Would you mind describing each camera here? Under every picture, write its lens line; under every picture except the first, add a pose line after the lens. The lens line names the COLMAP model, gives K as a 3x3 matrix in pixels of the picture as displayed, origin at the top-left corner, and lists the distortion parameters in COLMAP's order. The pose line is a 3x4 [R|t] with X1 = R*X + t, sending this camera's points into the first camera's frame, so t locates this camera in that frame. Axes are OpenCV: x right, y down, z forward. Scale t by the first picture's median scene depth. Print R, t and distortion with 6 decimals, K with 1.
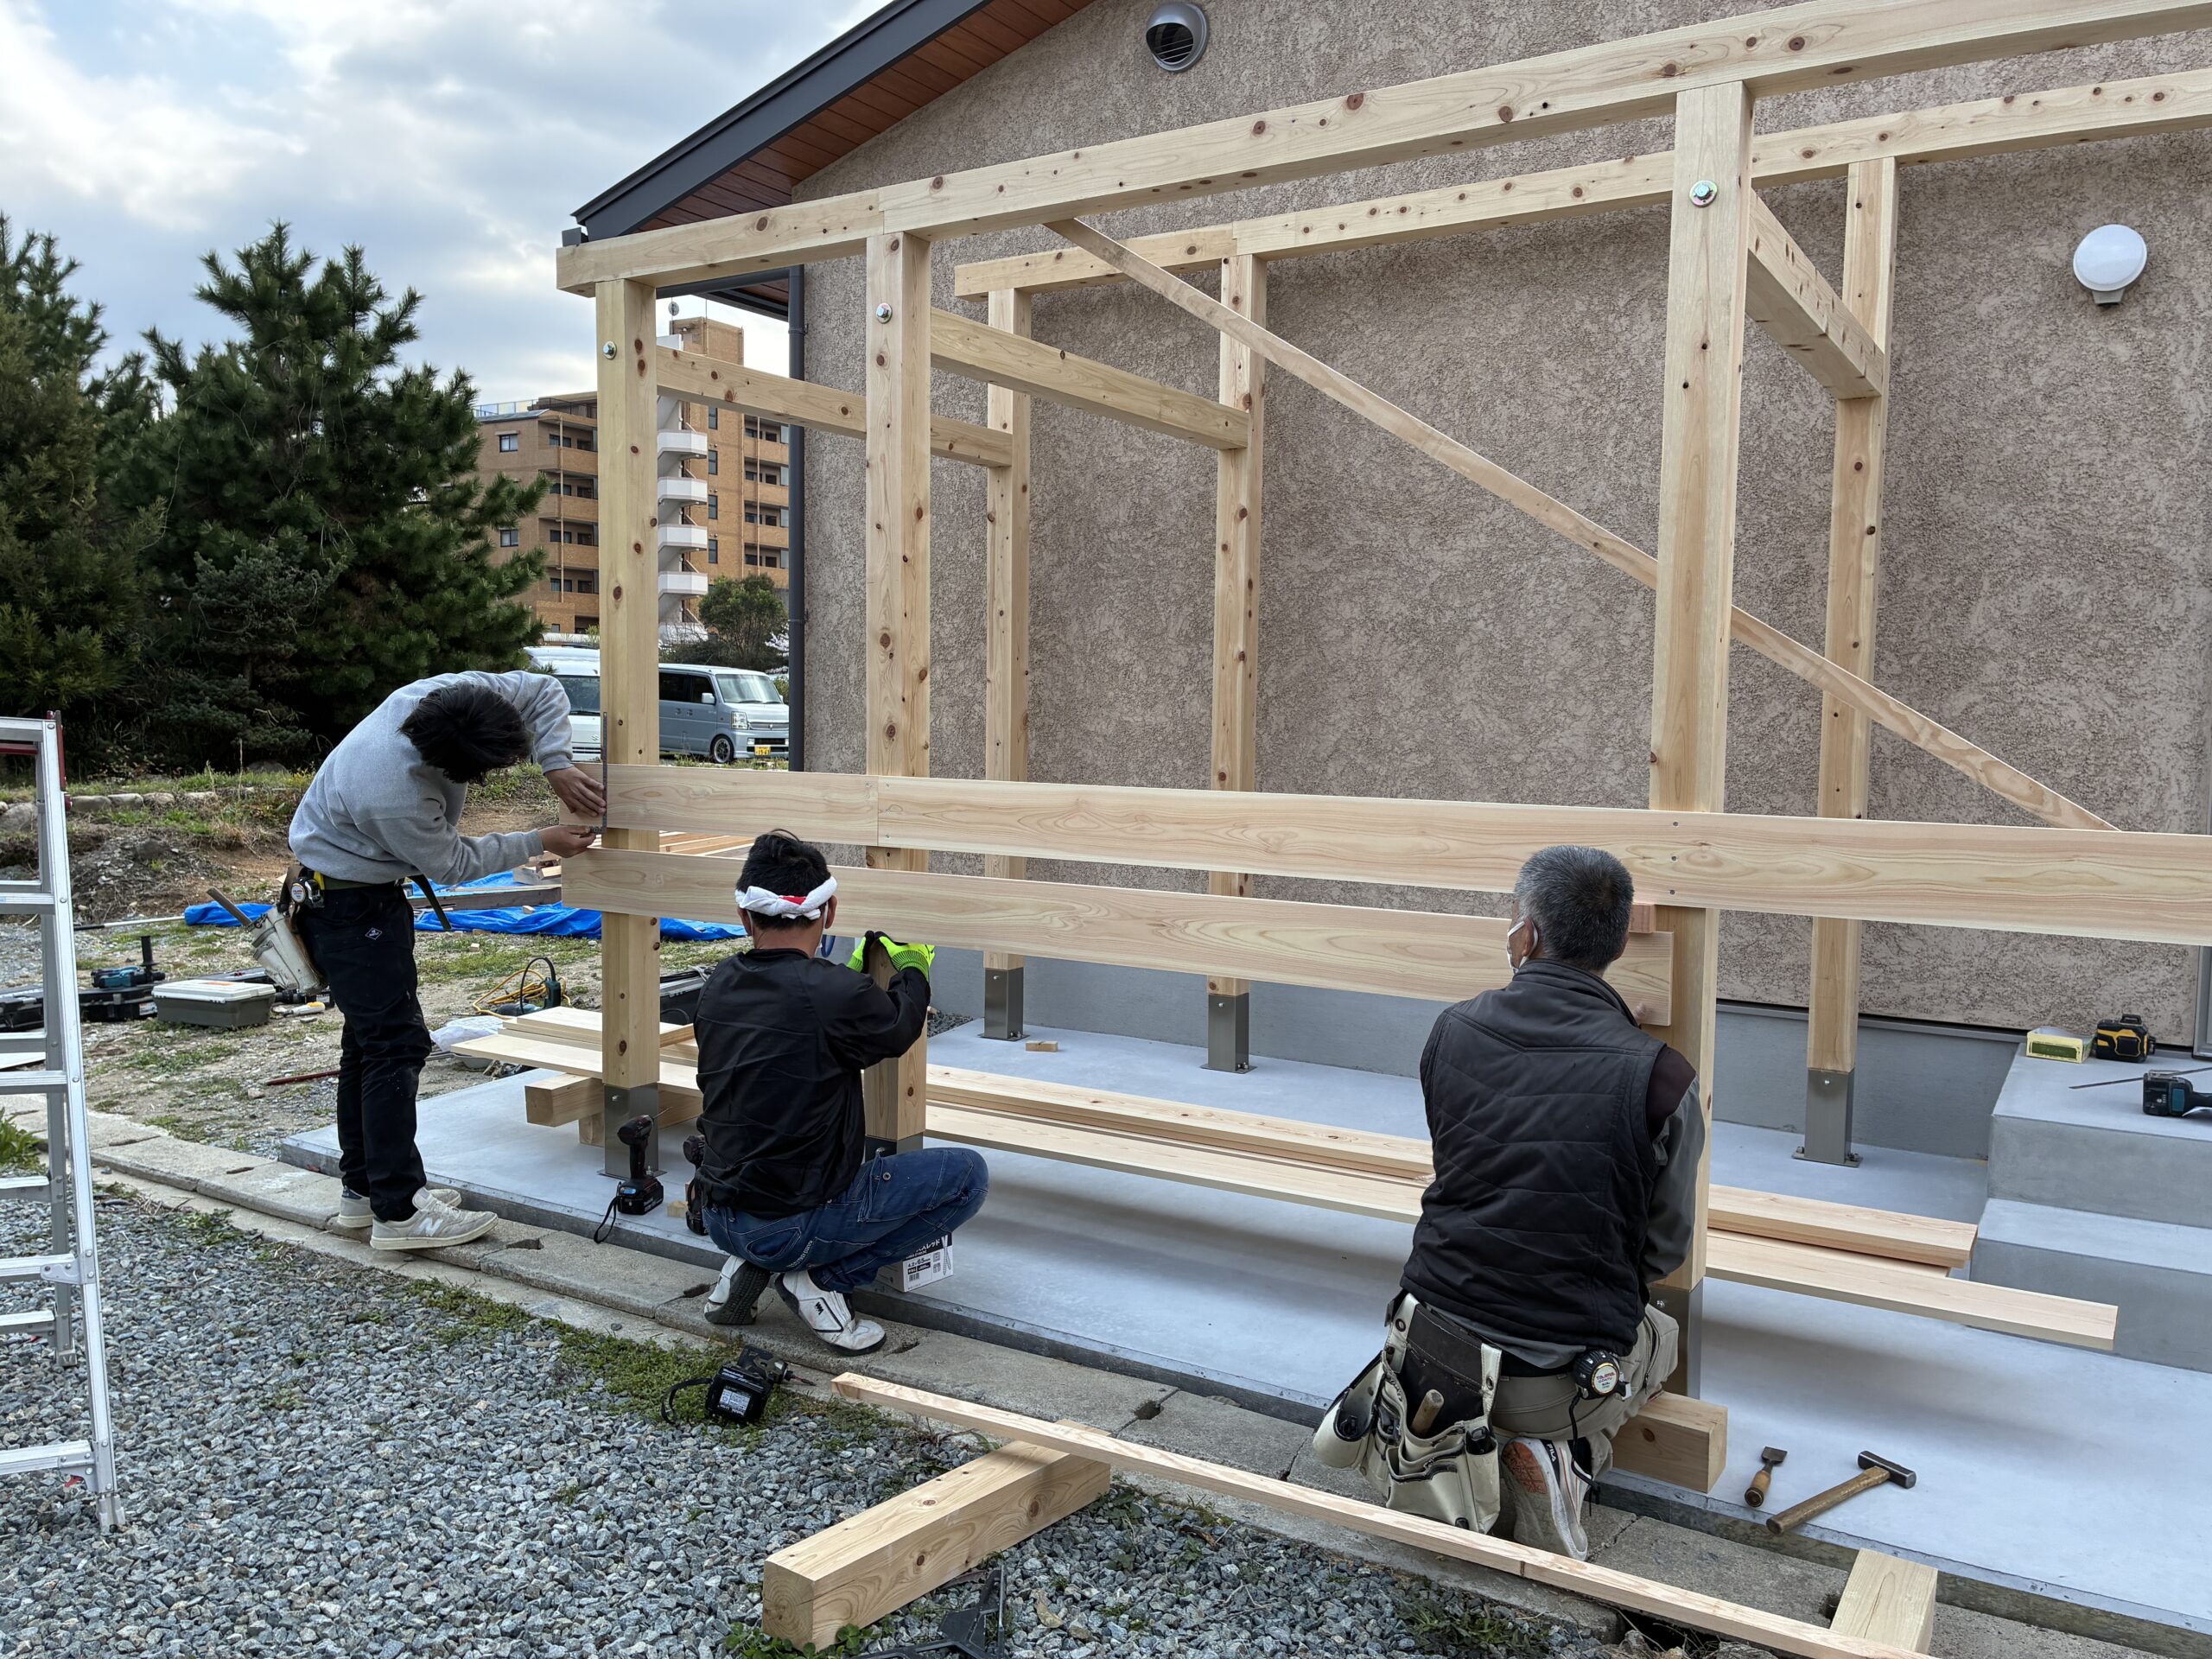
lens RADIAL K [[1669.7, 0, 1114.6], [0, 1669.7, 820.9], [0, 0, 1]] dist [0.053106, -0.059479]
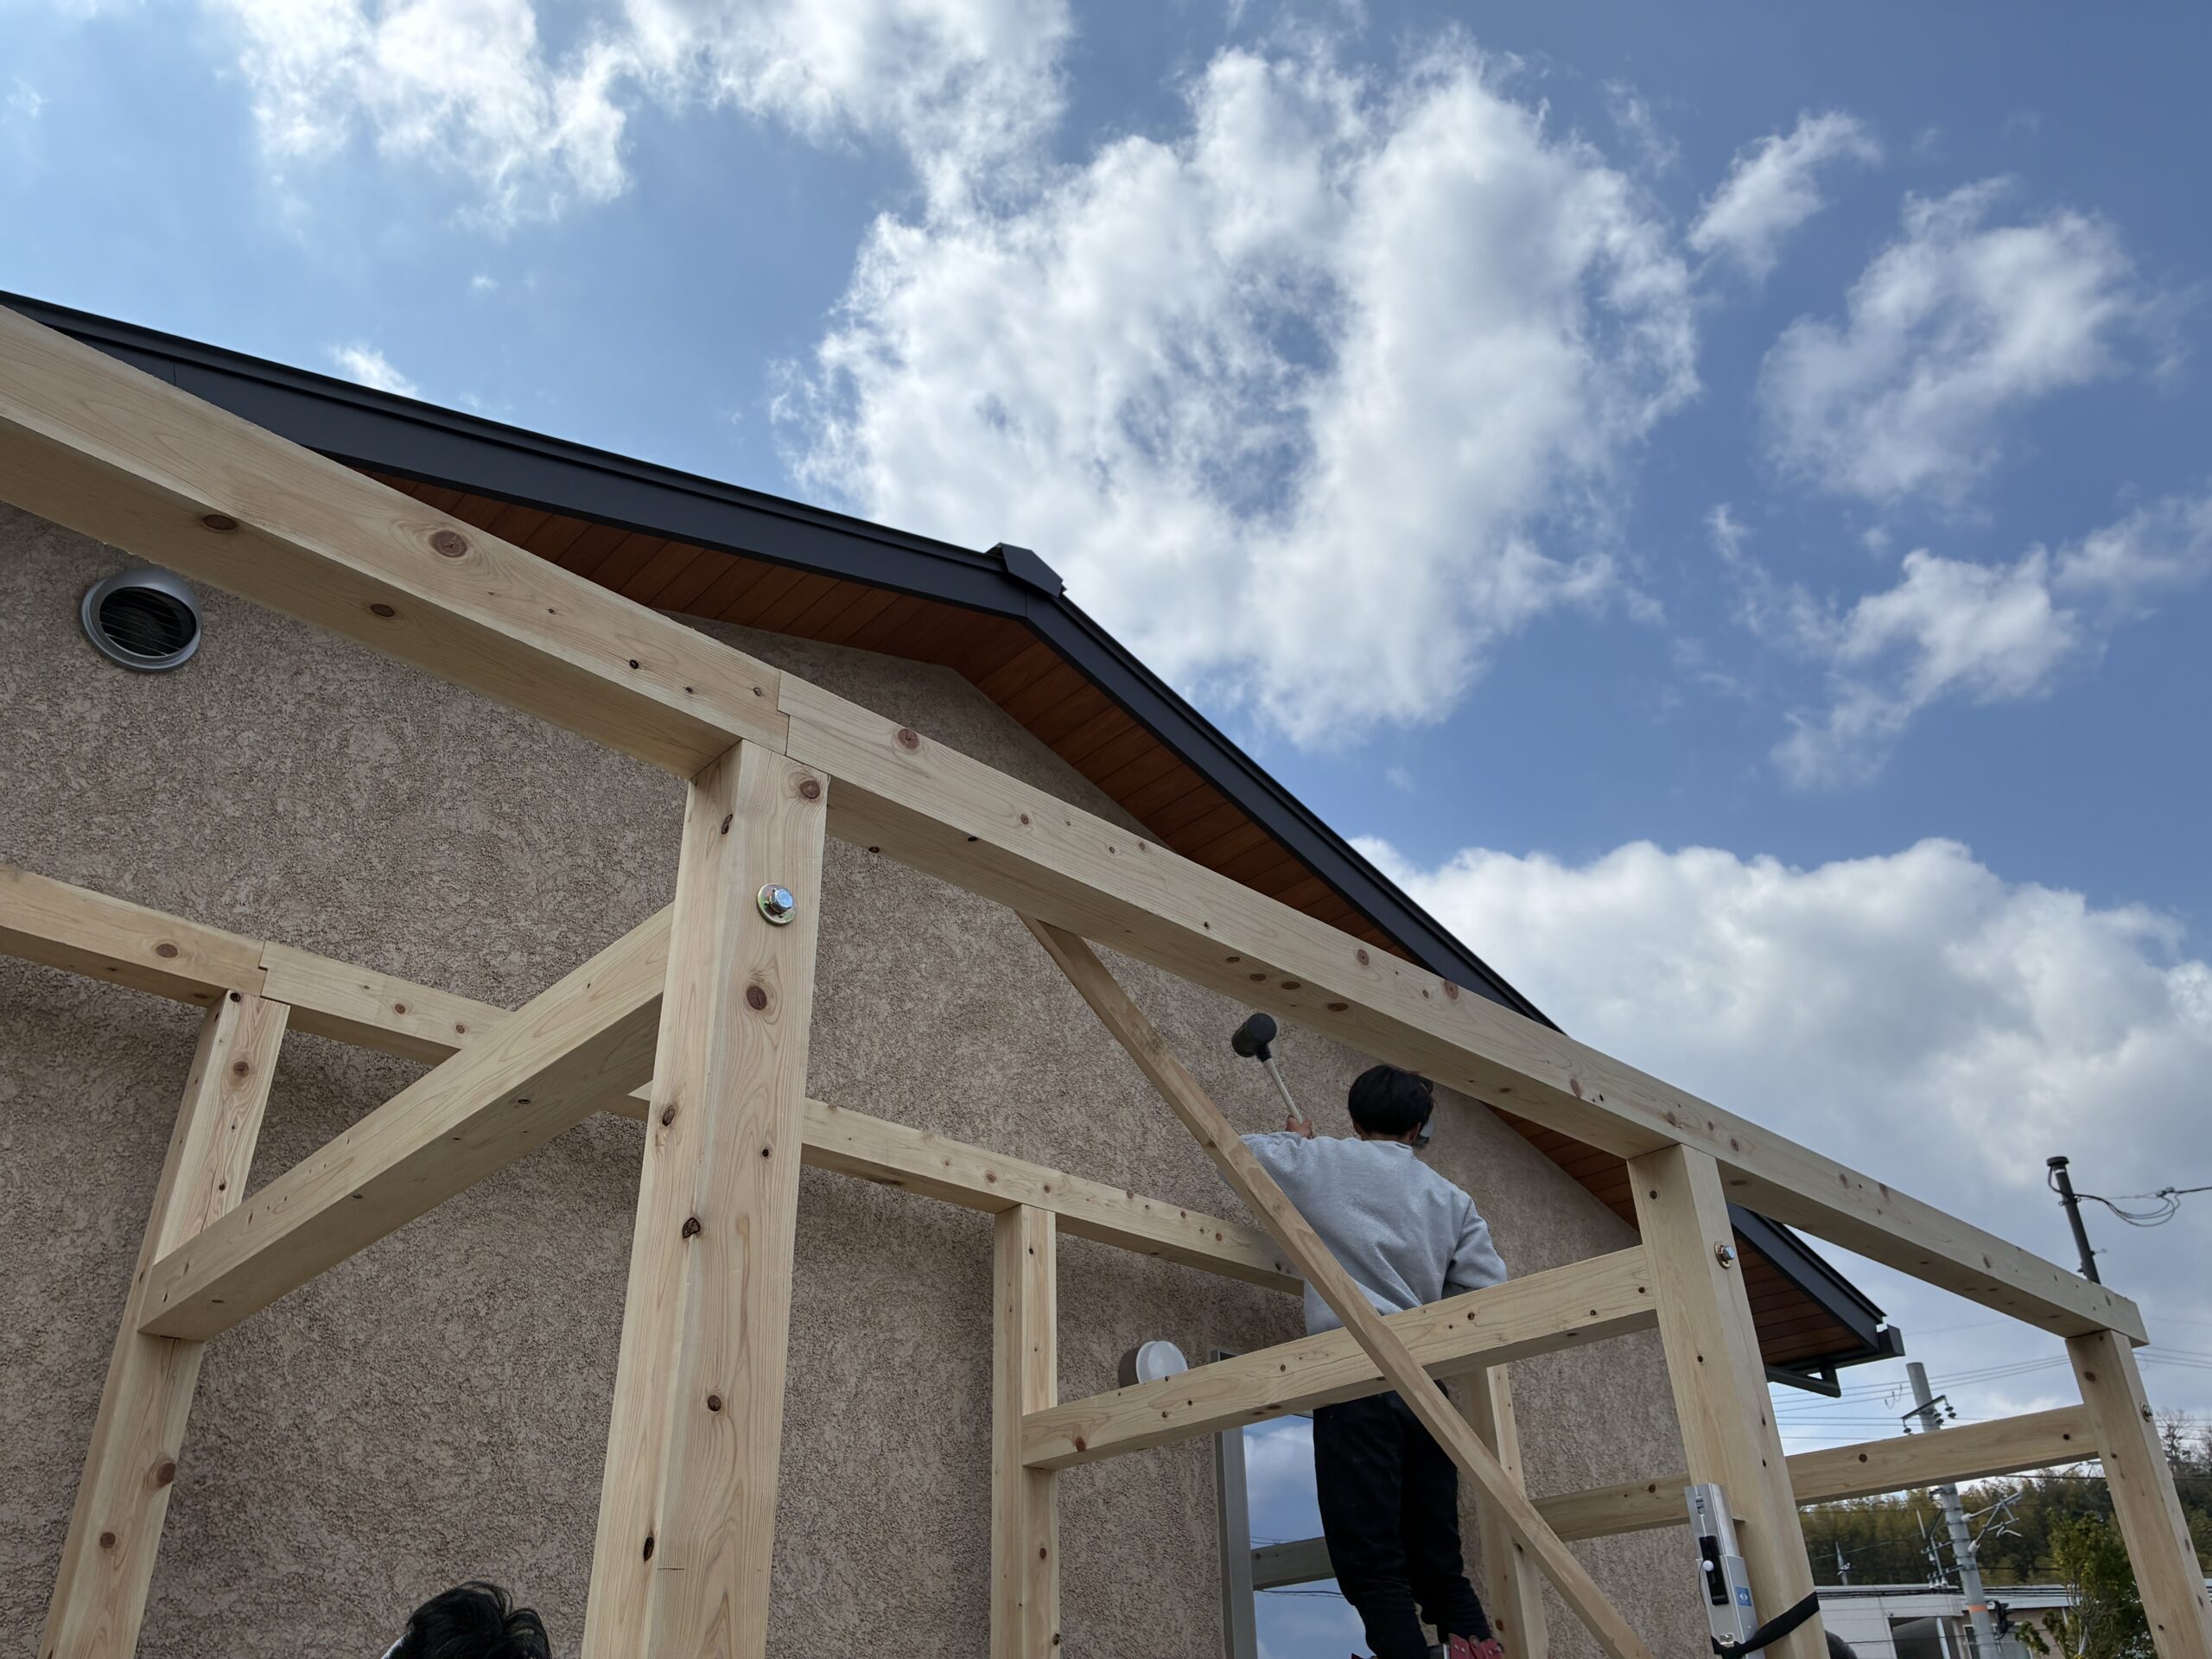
lens RADIAL K [[1669.7, 0, 1101.7], [0, 1669.7, 816.8], [0, 0, 1]] dist [0.053106, -0.059479]
pose [[0.262917, 0.490913, 0.830590, -0.376667], [0.090652, 0.844499, -0.527829, -0.064955], [-0.960550, 0.214069, 0.177531, 0.646868]]
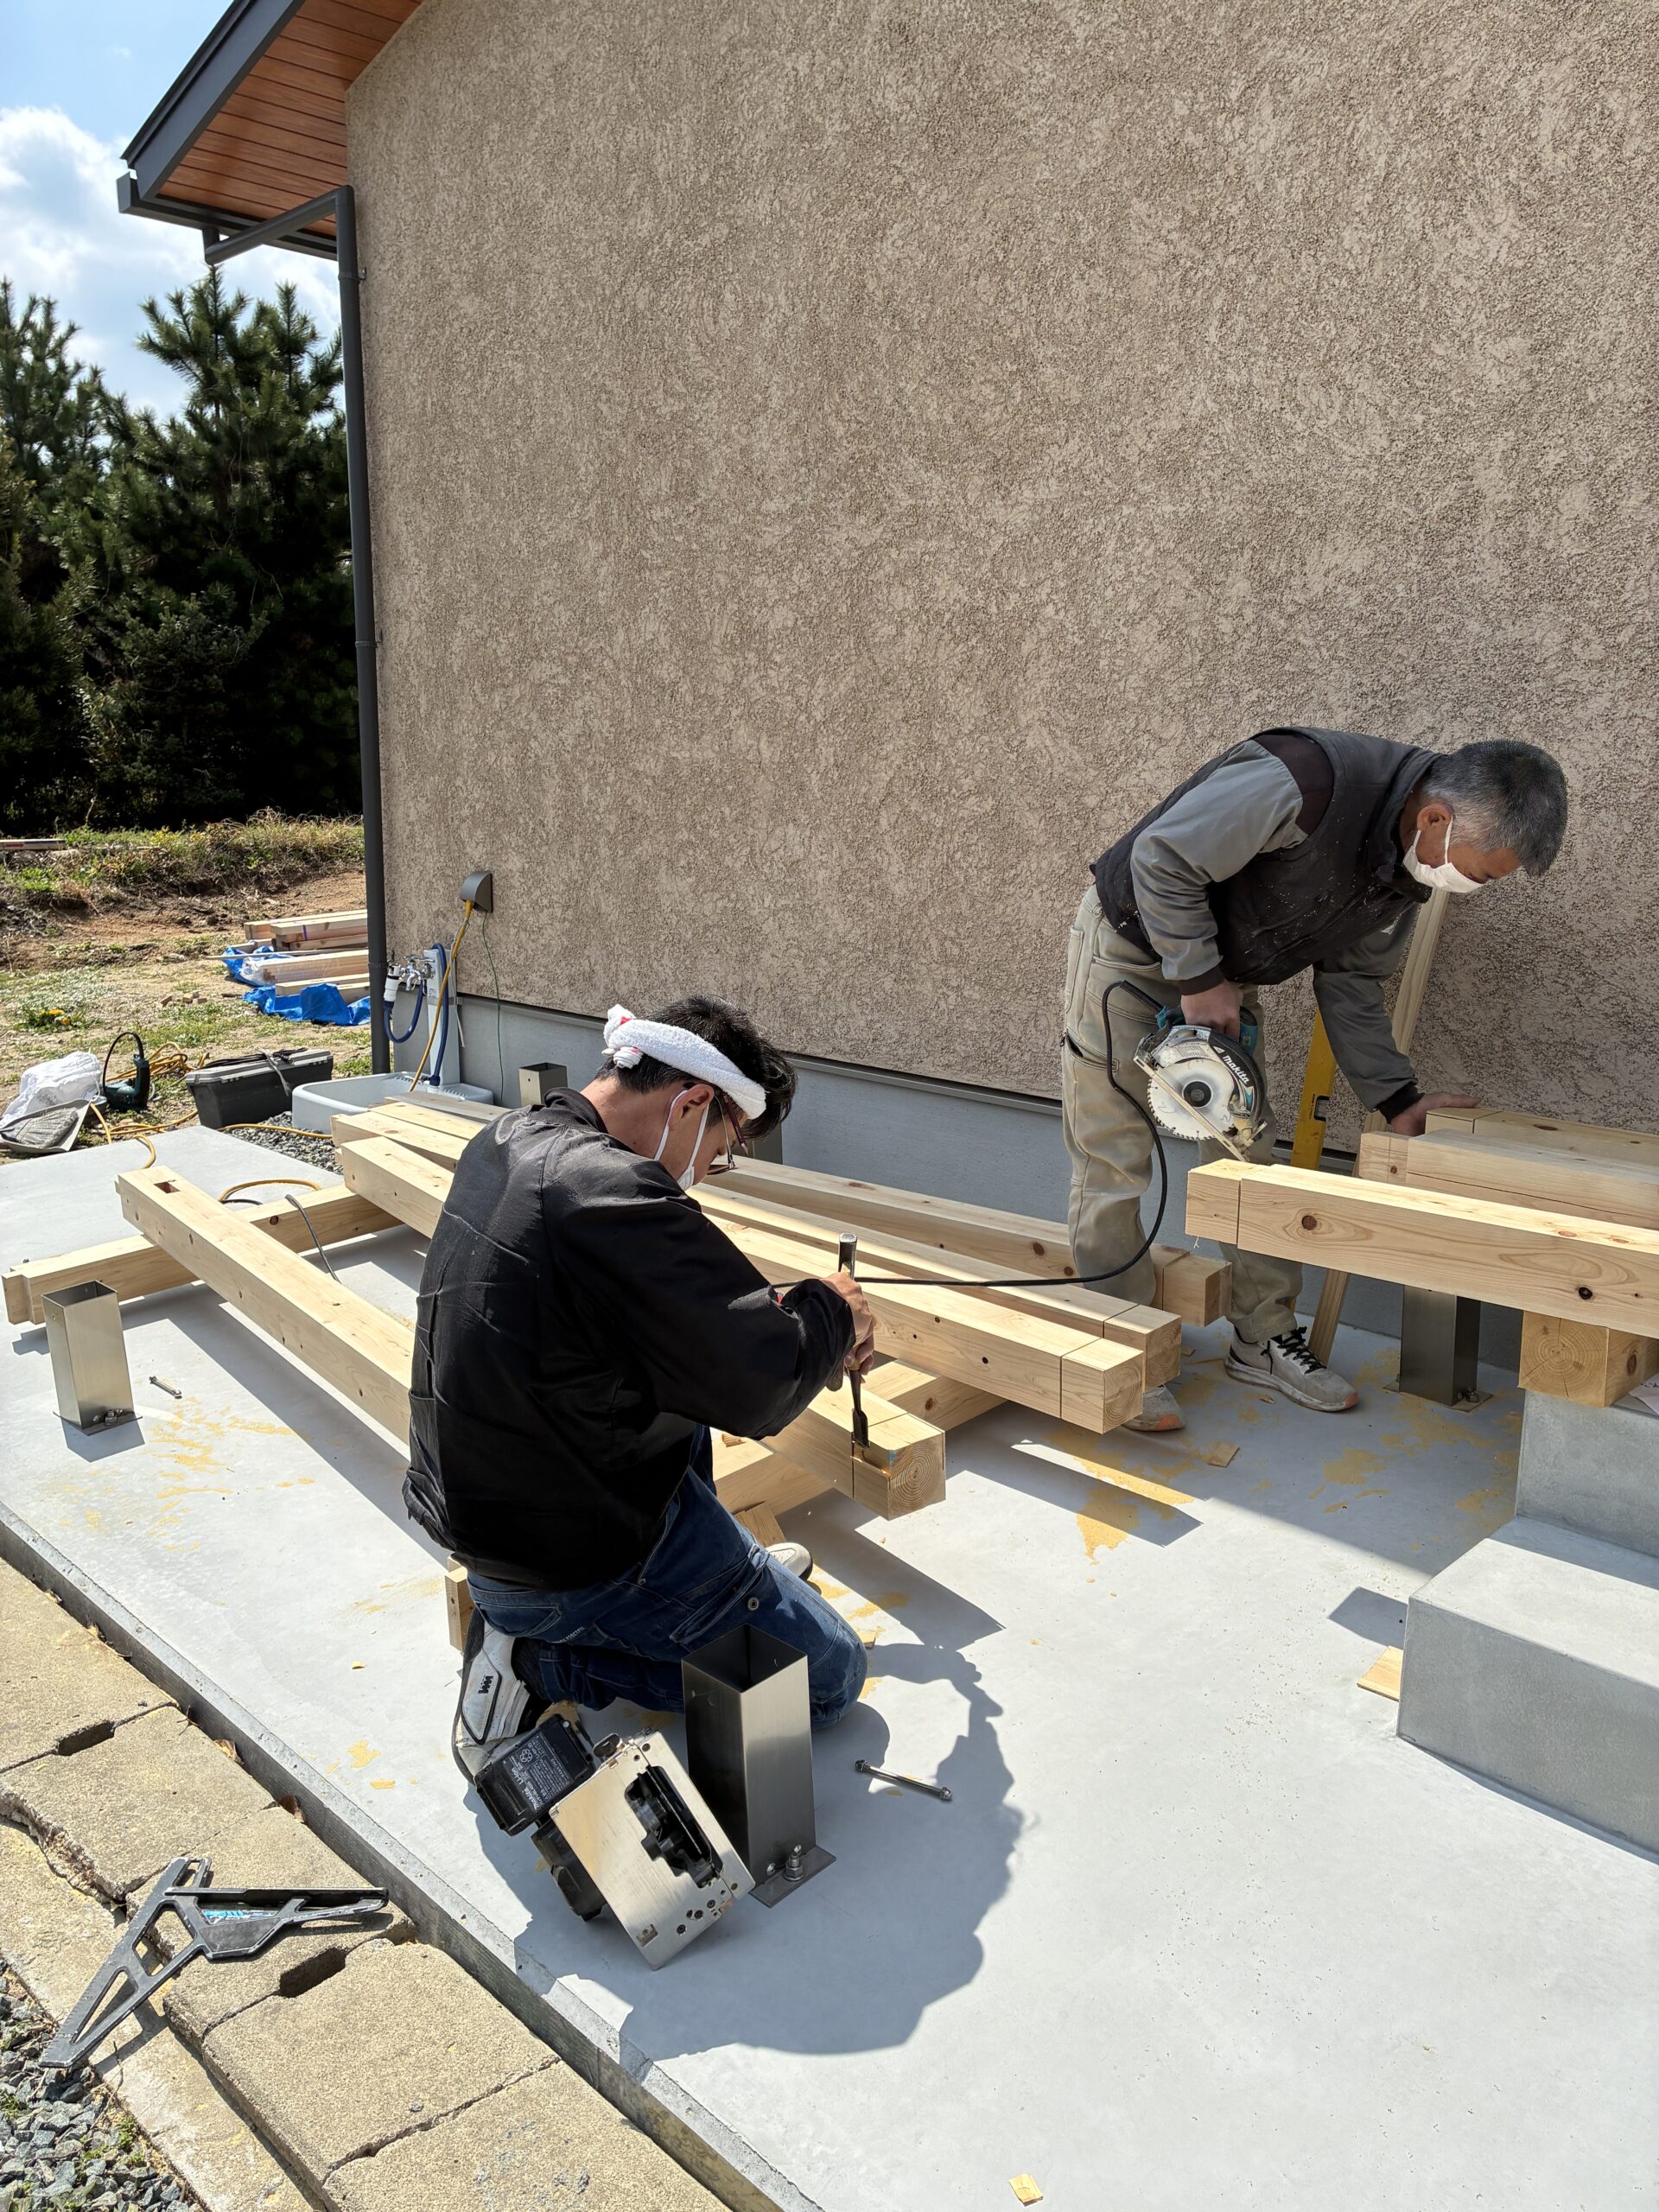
lens RADIAL K [[1669.7, 0, 813.2], [0, 1669.7, 1090.8], [0, 0, 1]] dist [0.053106, -0.059479]
pose [[0.973979, 0.035632, -0.223818, 0.295024], [-0.008261, 0.992489, 0.122055, -0.001261], [0.226486, -0.117030, 0.966958, 0.272780]]
